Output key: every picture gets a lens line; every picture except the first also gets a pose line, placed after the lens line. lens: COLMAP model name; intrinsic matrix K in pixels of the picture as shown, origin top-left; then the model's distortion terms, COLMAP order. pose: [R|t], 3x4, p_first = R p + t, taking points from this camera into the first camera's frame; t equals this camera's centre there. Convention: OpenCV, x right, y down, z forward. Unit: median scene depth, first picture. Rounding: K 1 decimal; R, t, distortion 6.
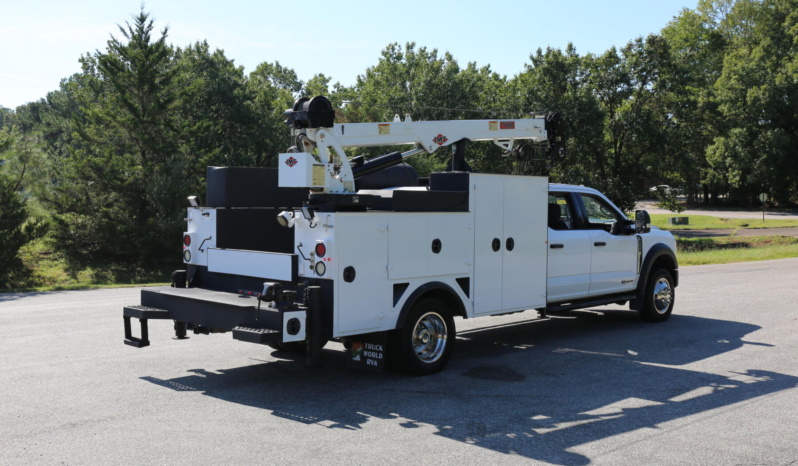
lens RADIAL K [[831.5, 0, 399.0], [0, 831.5, 233.0], [0, 0, 1]] dist [0.036671, 0.009587]
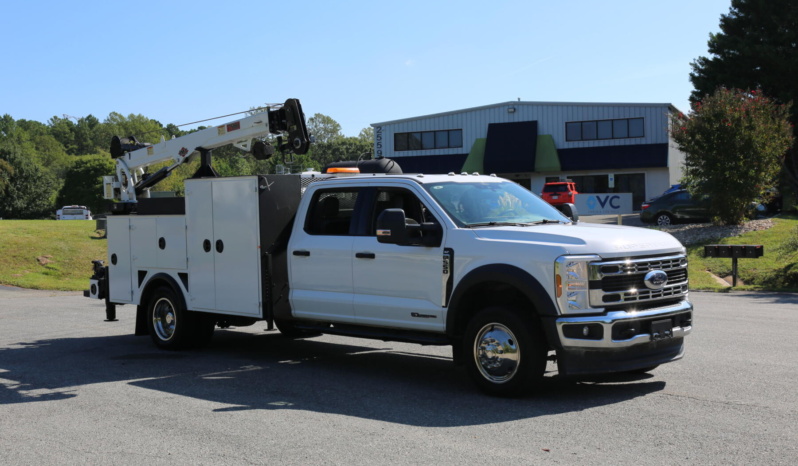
lens RADIAL K [[1069.8, 0, 399.0], [0, 1069.8, 233.0], [0, 0, 1]] dist [-0.019676, -0.010661]
pose [[-0.040995, 0.021510, -0.998928, 1.499080], [-0.011246, 0.999695, 0.021988, -0.035314], [0.999096, 0.012135, -0.040741, 1.340050]]
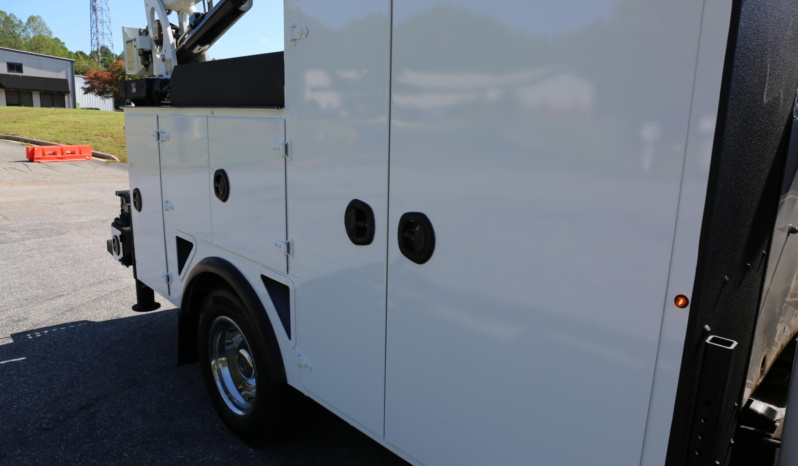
lens RADIAL K [[544.5, 0, 393.6], [0, 544.5, 236.7], [0, 0, 1]] dist [-0.129819, 0.120387]
pose [[-0.045051, 0.215240, -0.975521, 0.313981], [-0.056215, 0.974419, 0.217593, -0.024328], [0.997402, 0.064642, -0.031799, 1.052996]]
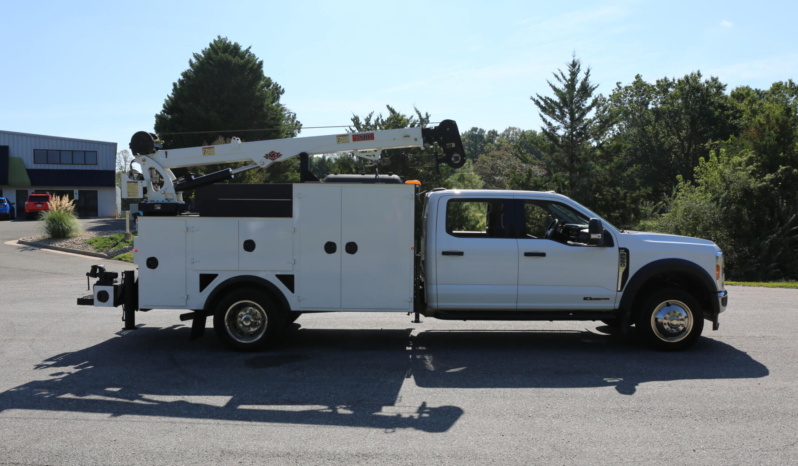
lens RADIAL K [[670.9, 0, 399.0], [0, 670.9, 233.0], [0, 0, 1]] dist [-0.095484, 0.116186]
pose [[0.698406, 0.023858, -0.715304, 0.837843], [-0.027701, 0.999596, 0.006293, -0.013825], [0.715166, 0.015420, 0.698785, 0.463024]]
